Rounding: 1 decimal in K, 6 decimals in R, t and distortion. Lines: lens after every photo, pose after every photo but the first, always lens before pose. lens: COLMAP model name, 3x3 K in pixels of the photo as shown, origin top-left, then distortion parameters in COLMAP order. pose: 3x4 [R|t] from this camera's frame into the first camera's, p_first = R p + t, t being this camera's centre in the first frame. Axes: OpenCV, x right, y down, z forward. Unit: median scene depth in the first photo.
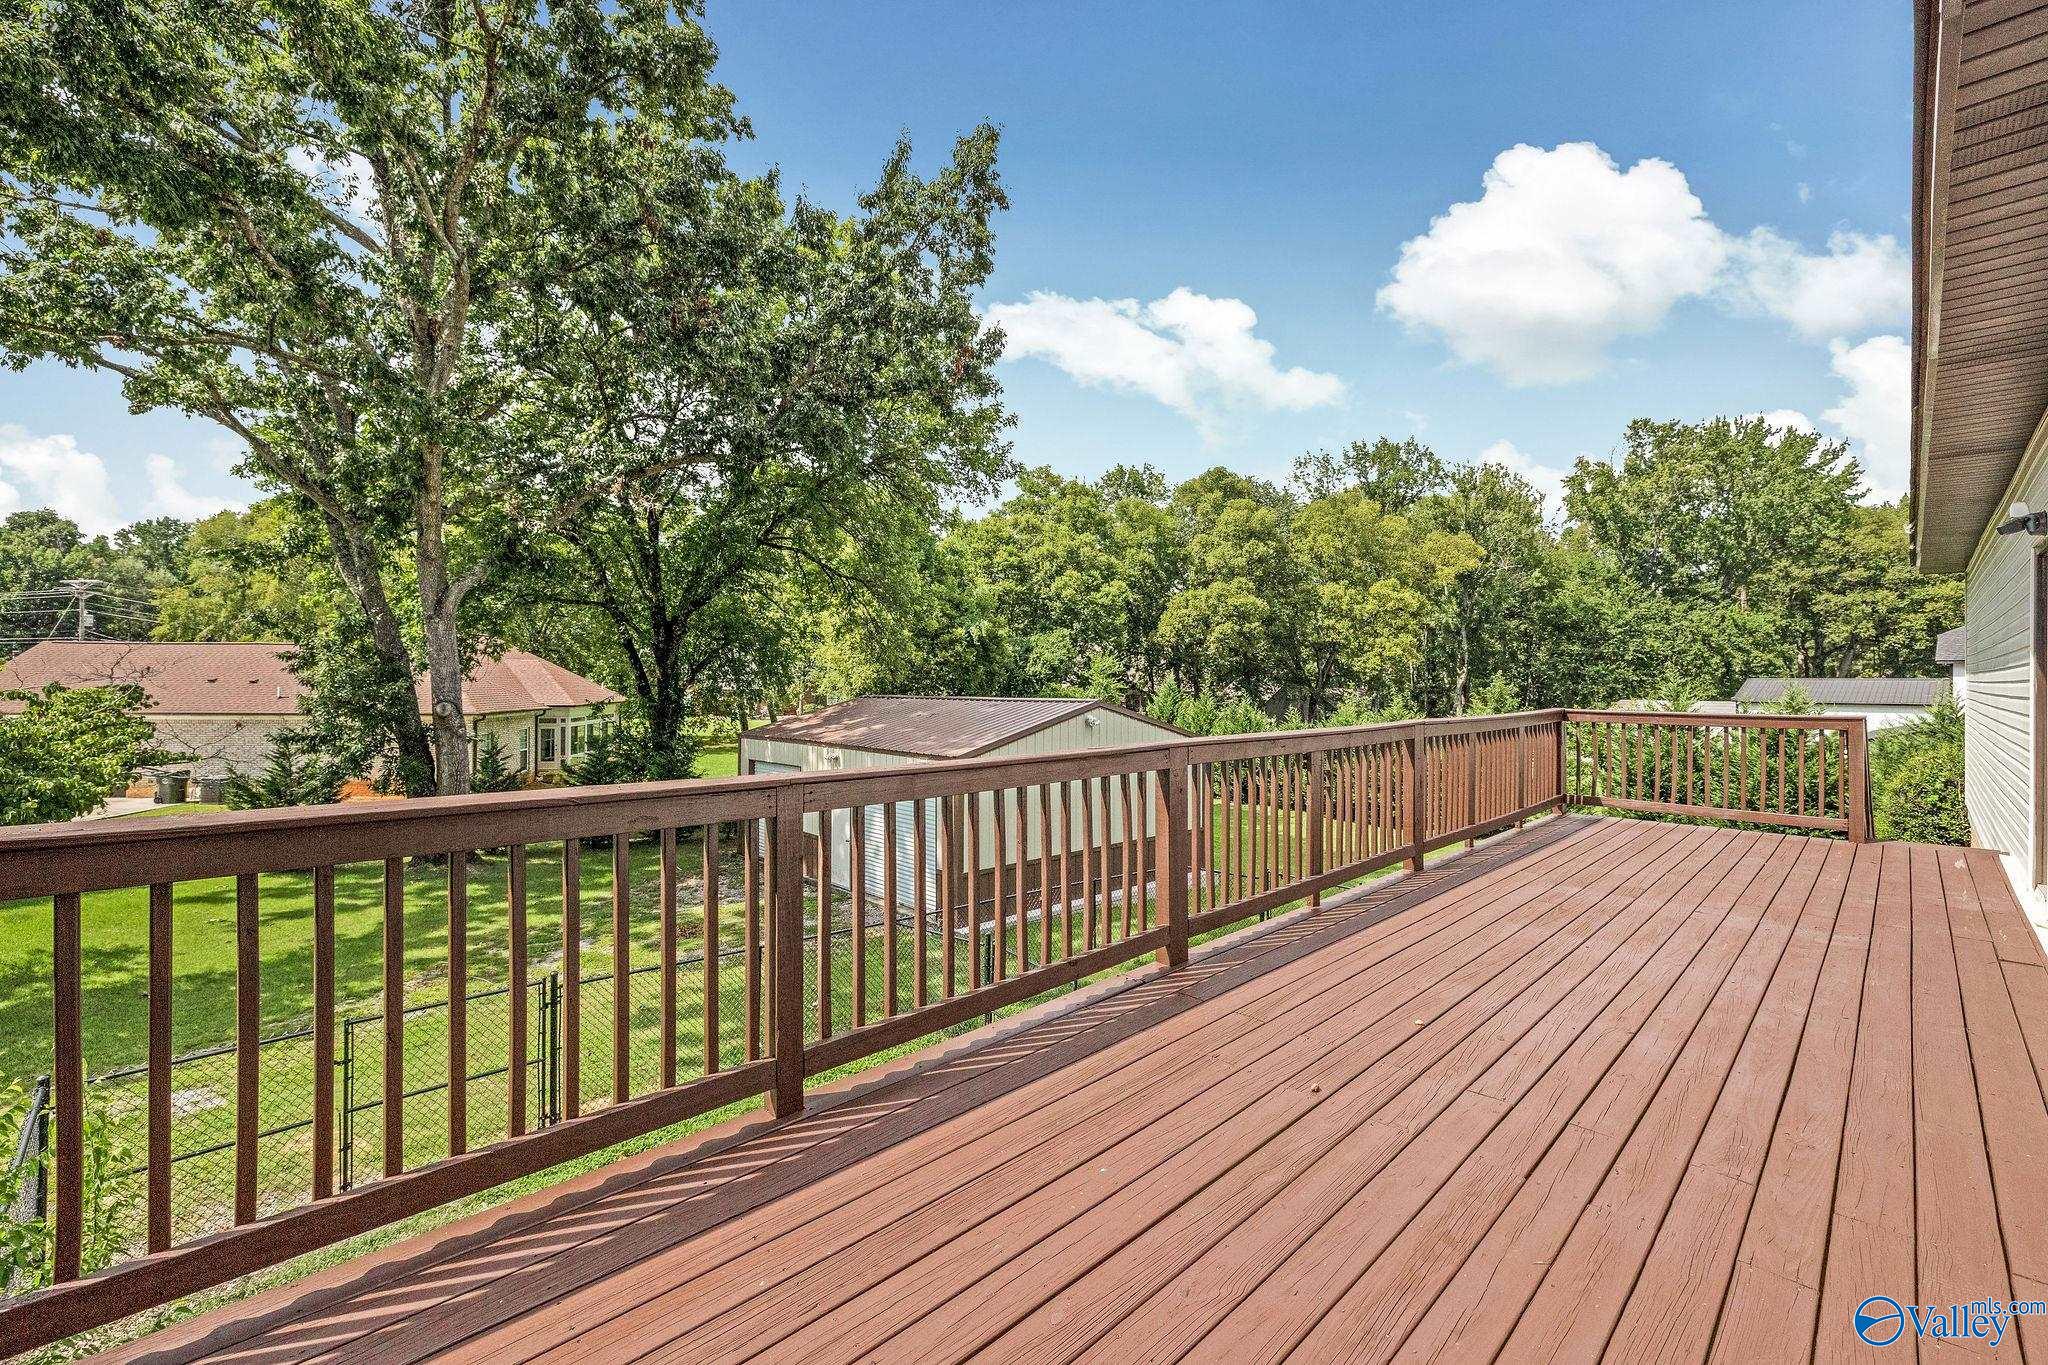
lens RADIAL K [[869.0, 0, 1035.1], [0, 869.0, 666.5], [0, 0, 1]] dist [-0.000393, 0.000347]
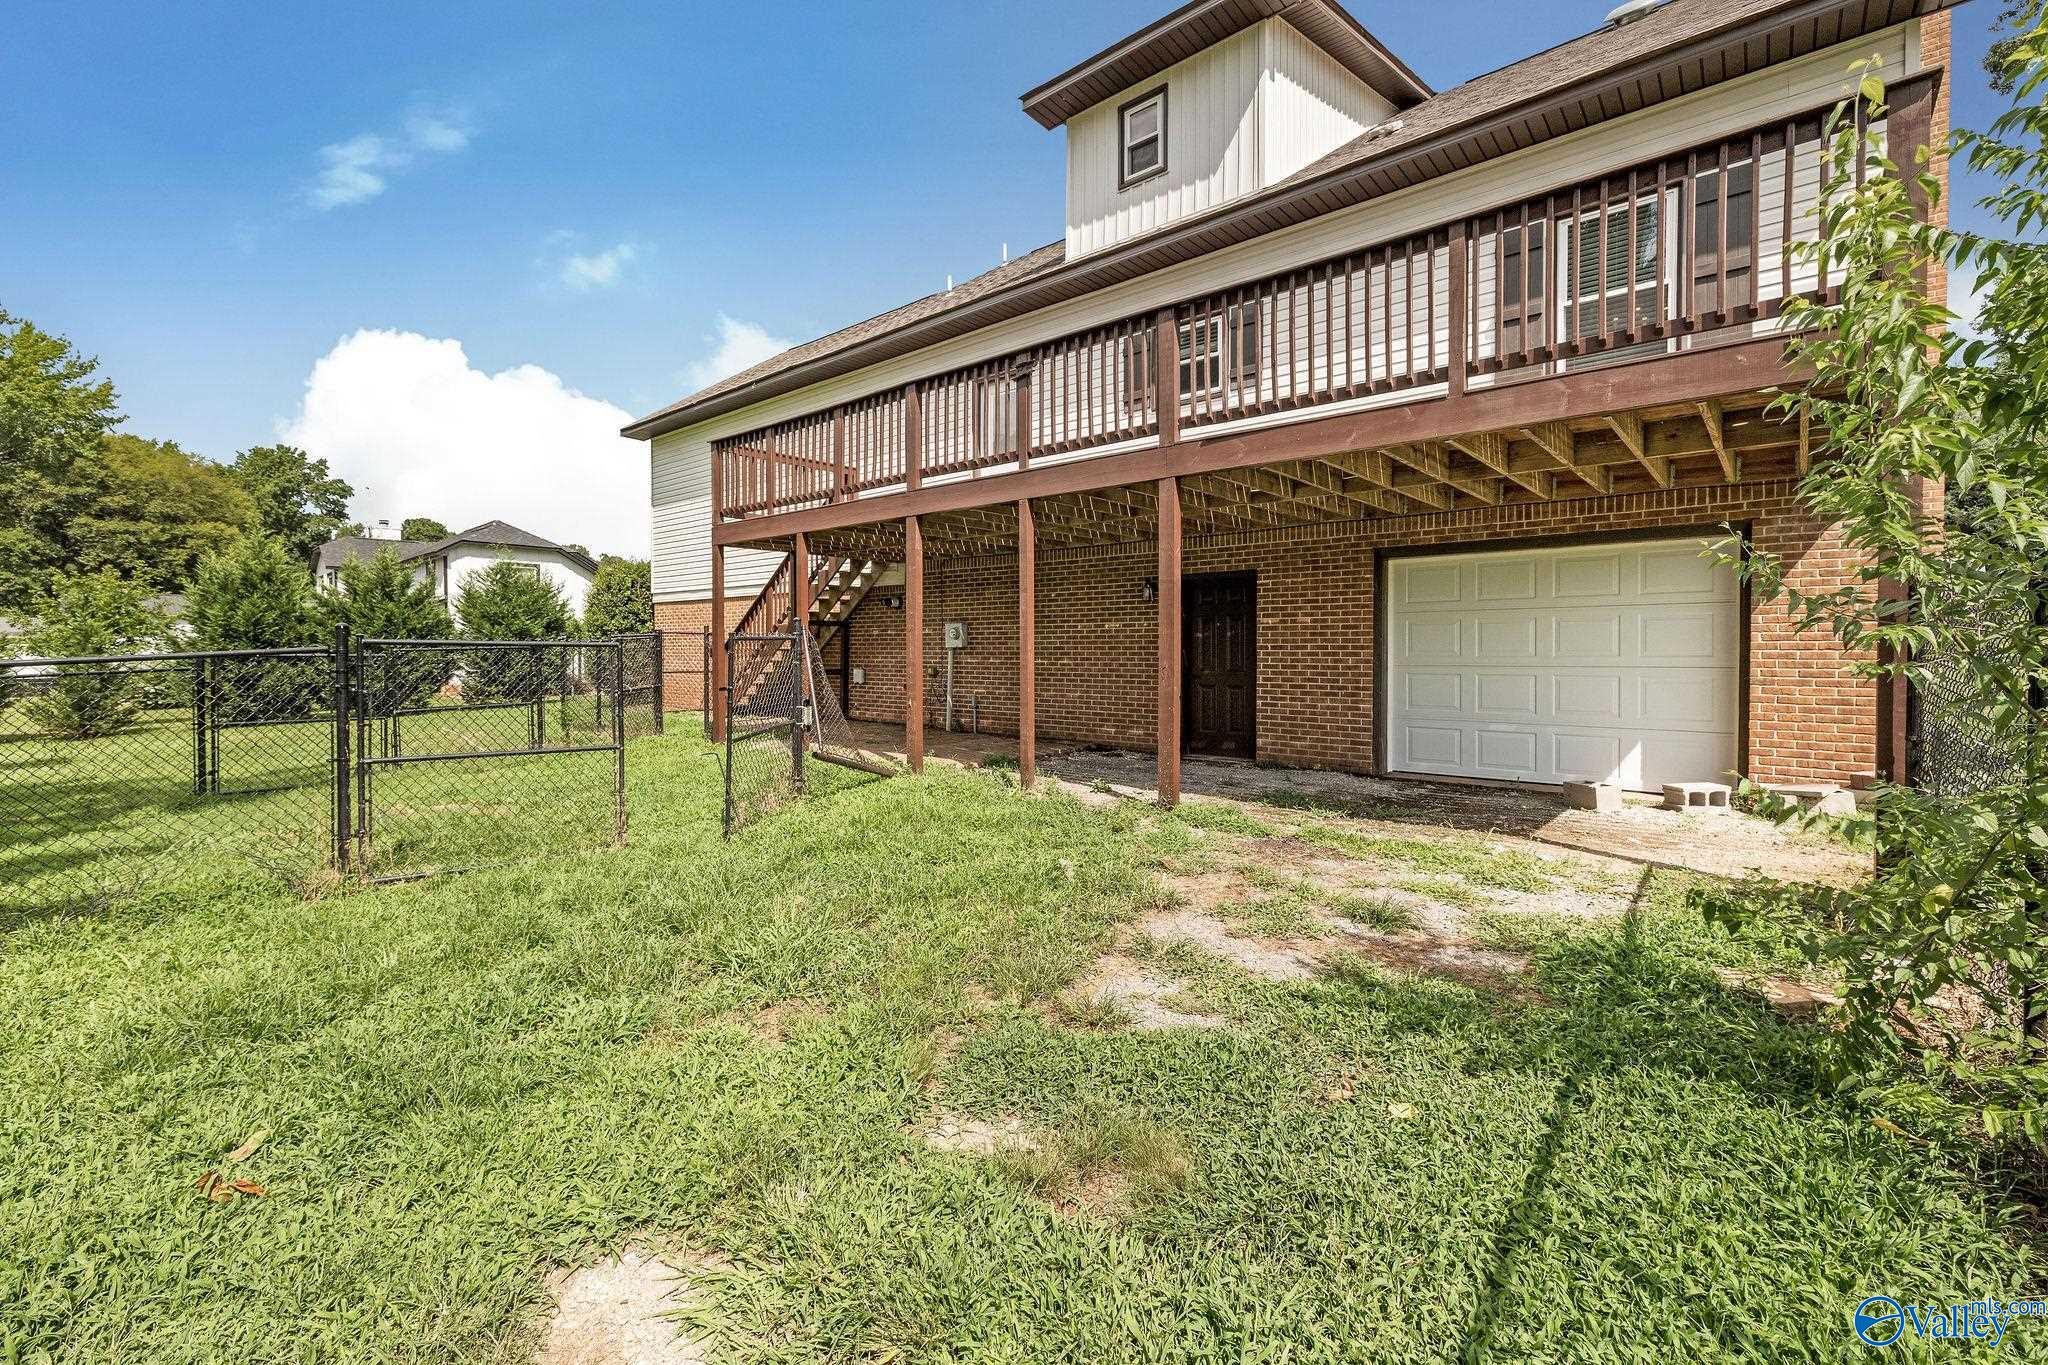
lens RADIAL K [[869.0, 0, 1030.5], [0, 869.0, 639.5], [0, 0, 1]] dist [-0.000393, 0.000347]
pose [[-0.077941, 0.006405, 0.996937, -0.077918], [-0.012617, 0.999893, -0.007410, 0.038901], [-0.996878, -0.013156, -0.077852, 0.075460]]
